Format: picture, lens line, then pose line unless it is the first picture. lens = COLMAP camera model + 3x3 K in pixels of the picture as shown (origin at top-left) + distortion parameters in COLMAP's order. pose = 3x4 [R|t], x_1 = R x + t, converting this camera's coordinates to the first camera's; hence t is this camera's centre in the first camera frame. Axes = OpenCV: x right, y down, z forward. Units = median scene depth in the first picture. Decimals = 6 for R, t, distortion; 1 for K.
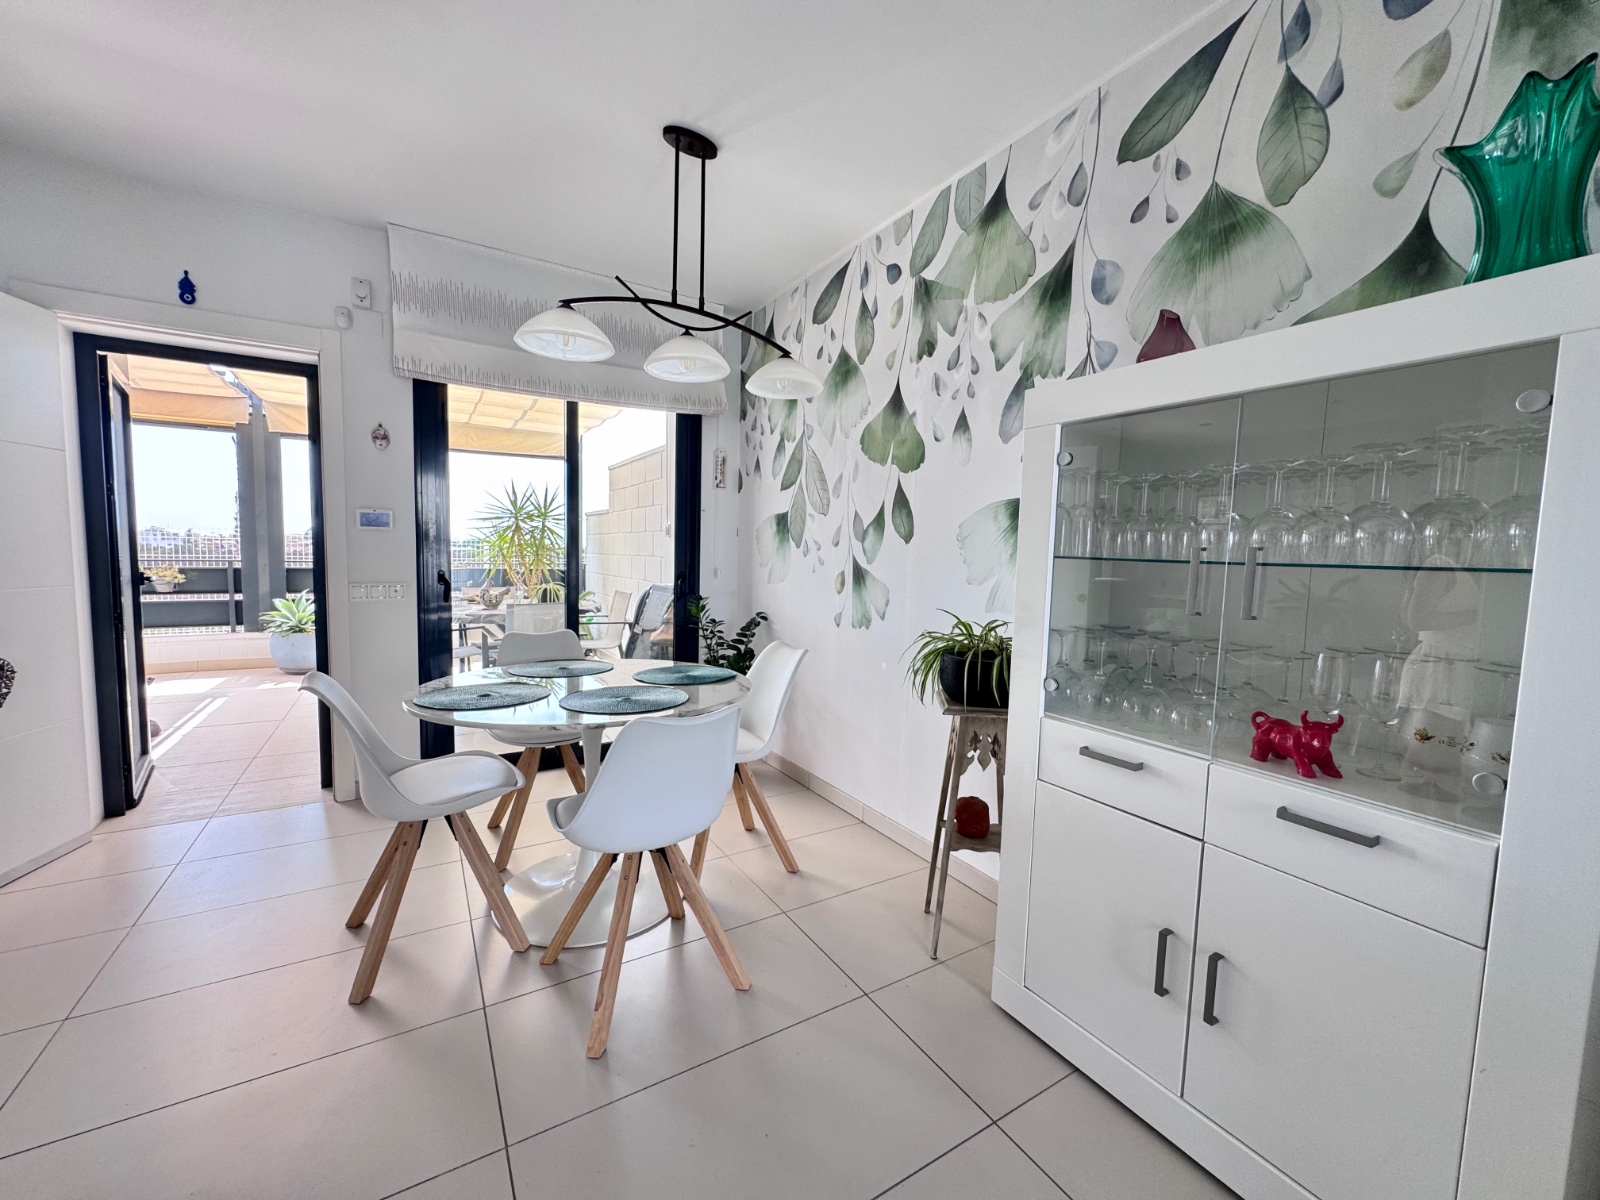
lens RADIAL K [[641.1, 0, 799.5], [0, 641.1, 599.7], [0, 0, 1]] dist [-0.004106, 0.000288]
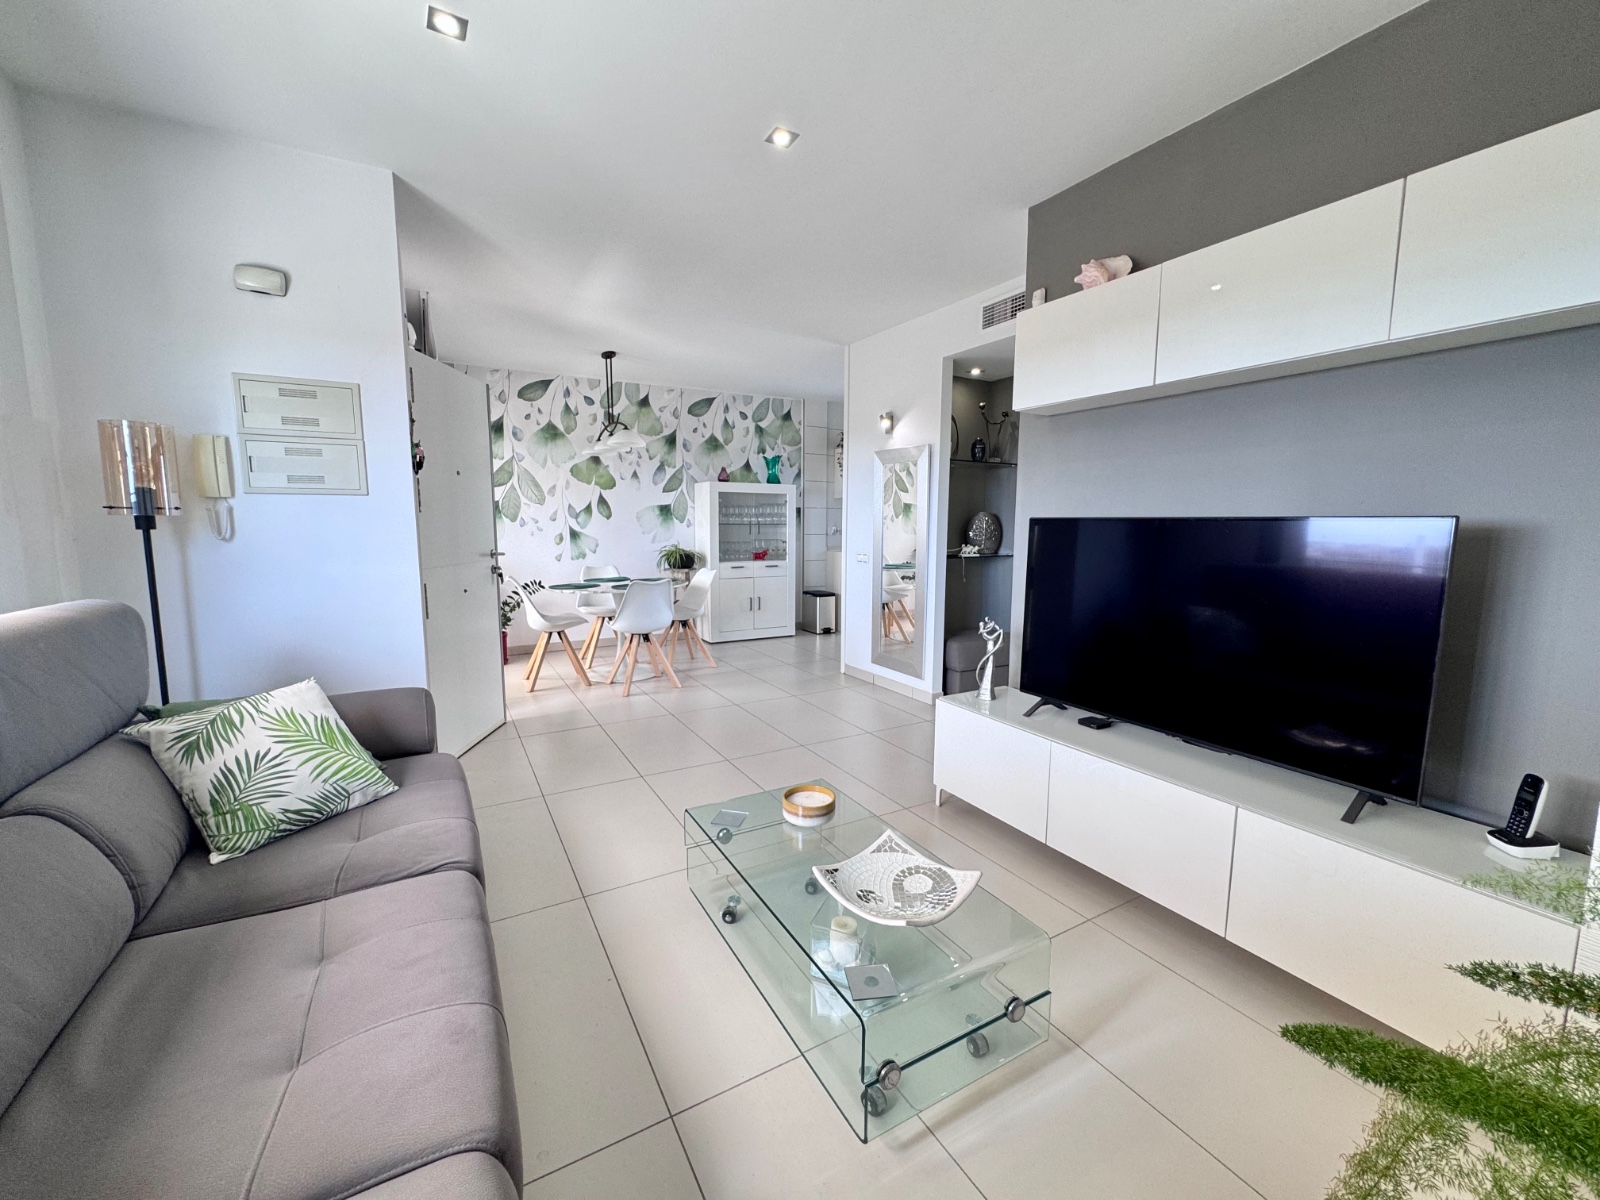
lens RADIAL K [[641.1, 0, 803.0], [0, 641.1, 595.9], [0, 0, 1]] dist [-0.004106, 0.000288]
pose [[0.013340, -0.152554, 0.988205, -2.119008], [0.067626, 0.986168, 0.151327, -0.112878], [-0.997622, 0.064810, 0.023472, 0.219925]]
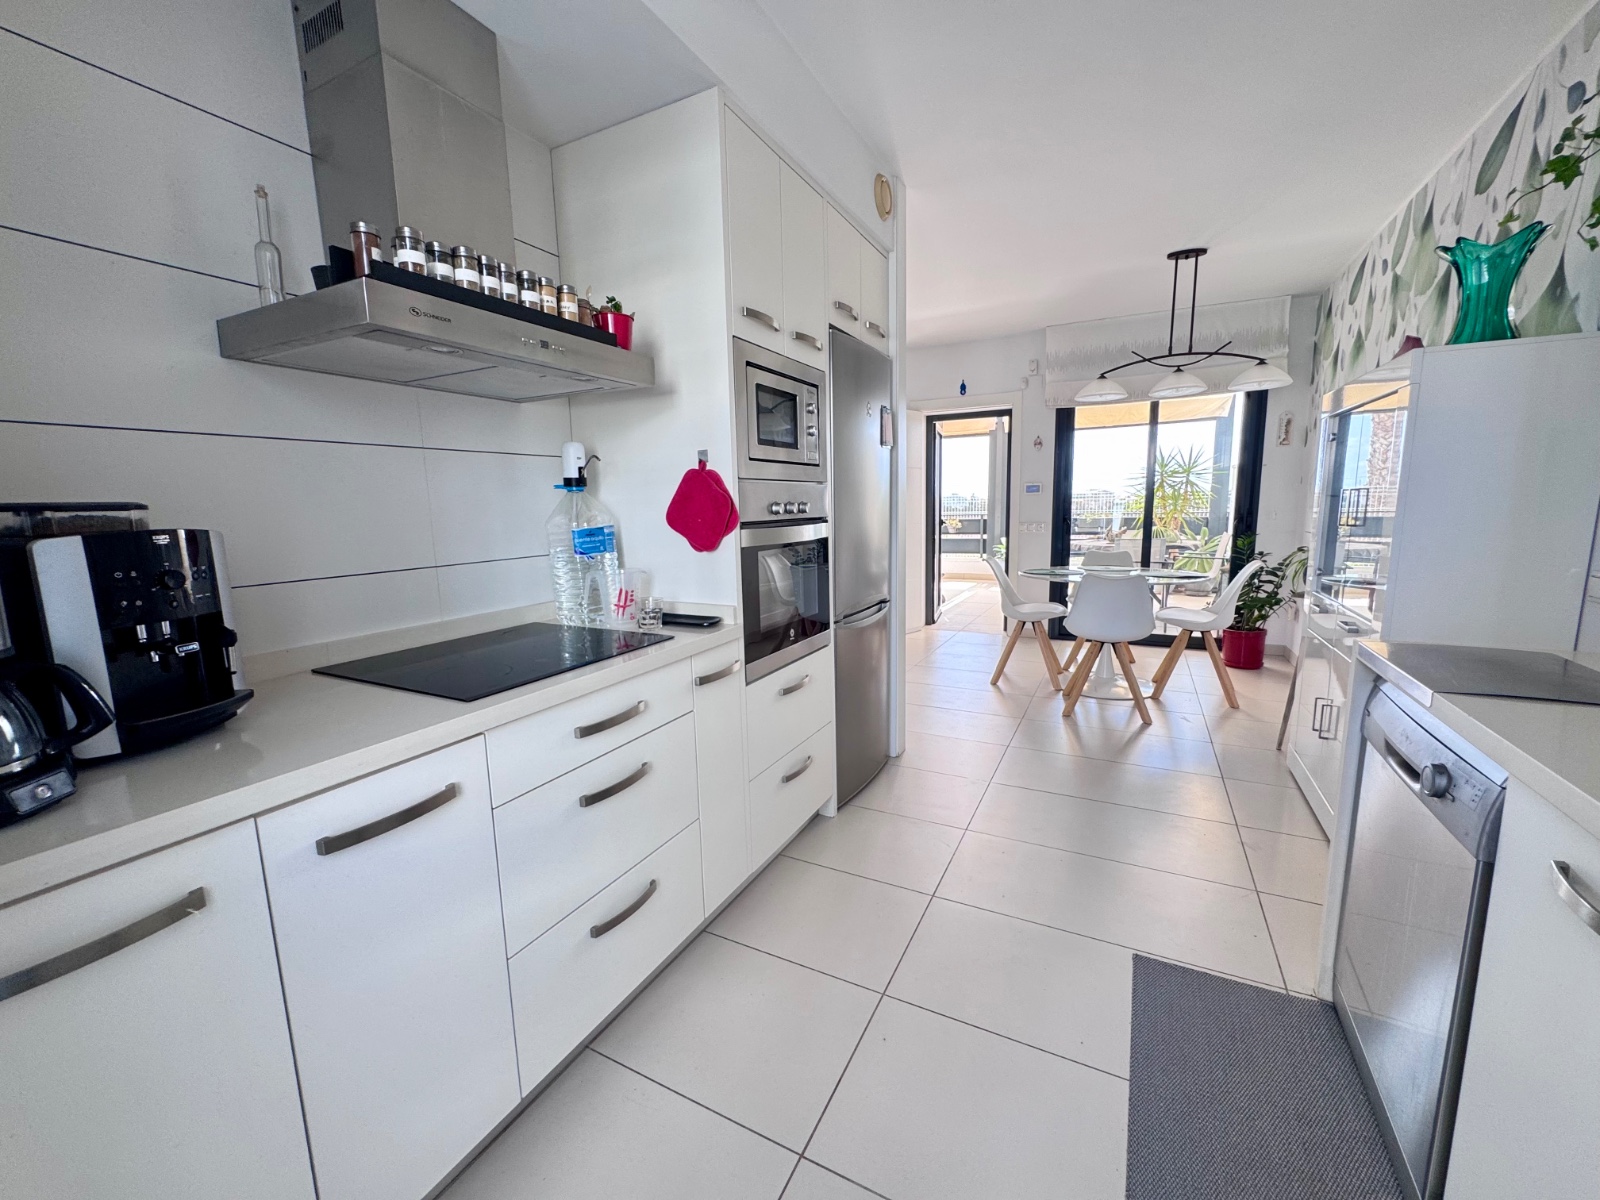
lens RADIAL K [[641.1, 0, 797.8], [0, 641.1, 599.8], [0, 0, 1]] dist [-0.004106, 0.000288]
pose [[0.519573, 0.092302, -0.849426, 0.640039], [-0.031121, 0.995533, 0.089142, 0.056353], [0.853859, -0.019881, 0.520125, -0.604968]]
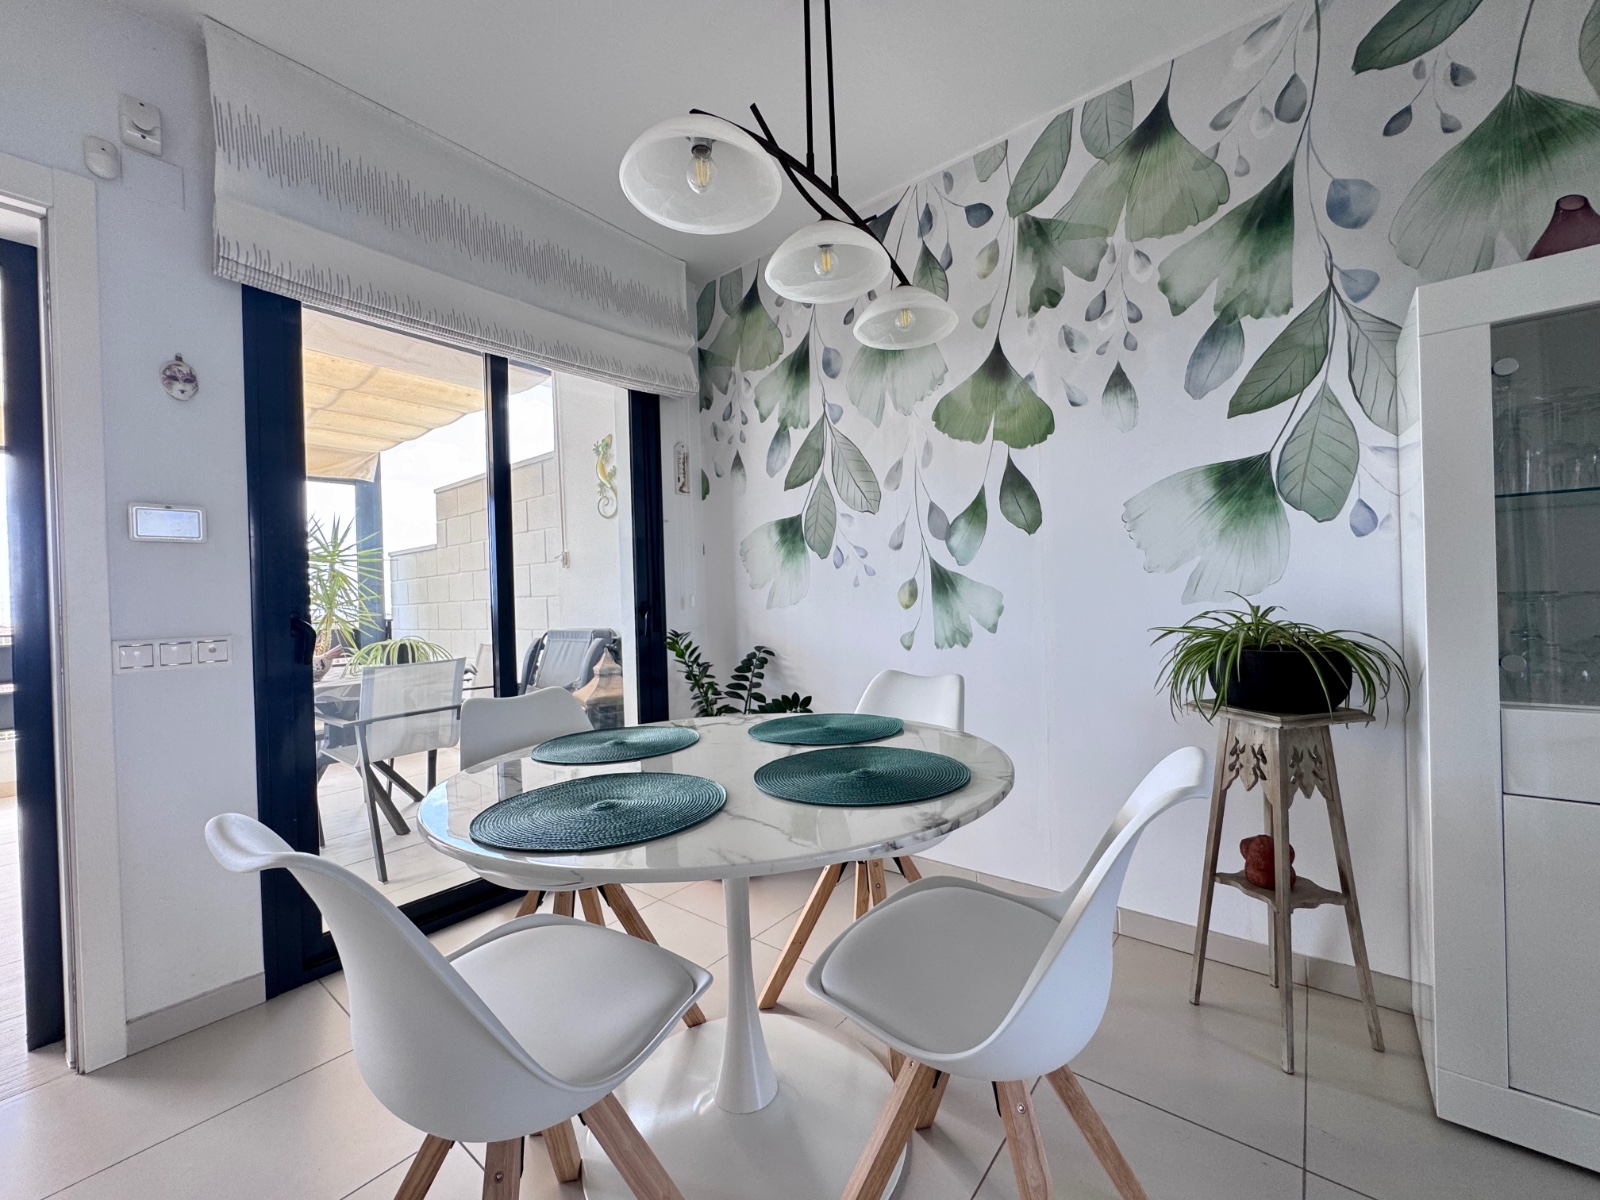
lens RADIAL K [[641.1, 0, 799.2], [0, 641.1, 598.7], [0, 0, 1]] dist [-0.004106, 0.000288]
pose [[0.939231, -0.054238, 0.338974, -0.365841], [0.080398, 0.994732, -0.063603, 0.020935], [-0.333739, 0.086990, 0.938643, 0.325473]]
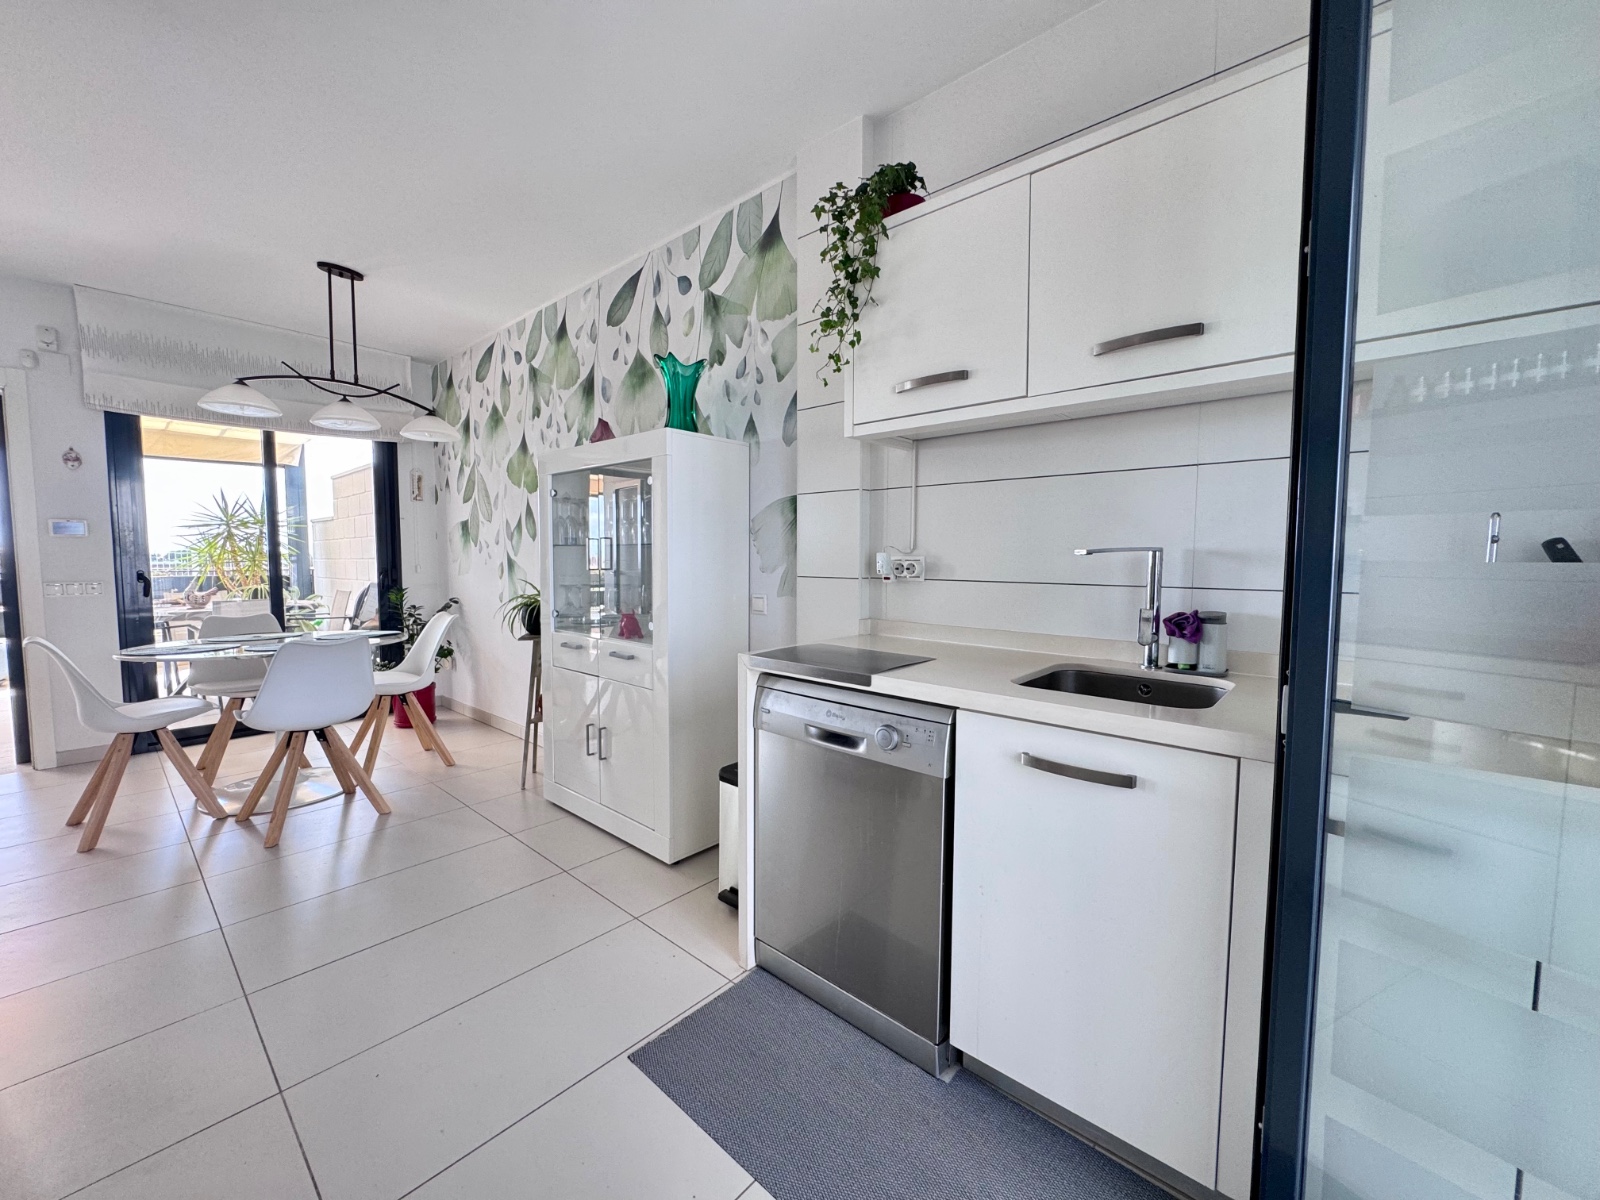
lens RADIAL K [[641.1, 0, 803.0], [0, 641.1, 599.0], [0, 0, 1]] dist [-0.004106, 0.000288]
pose [[0.955215, -0.040682, 0.293101, 0.305923], [0.042766, 0.999085, -0.000703, 0.070041], [-0.292805, 0.013206, 0.956081, -0.566383]]
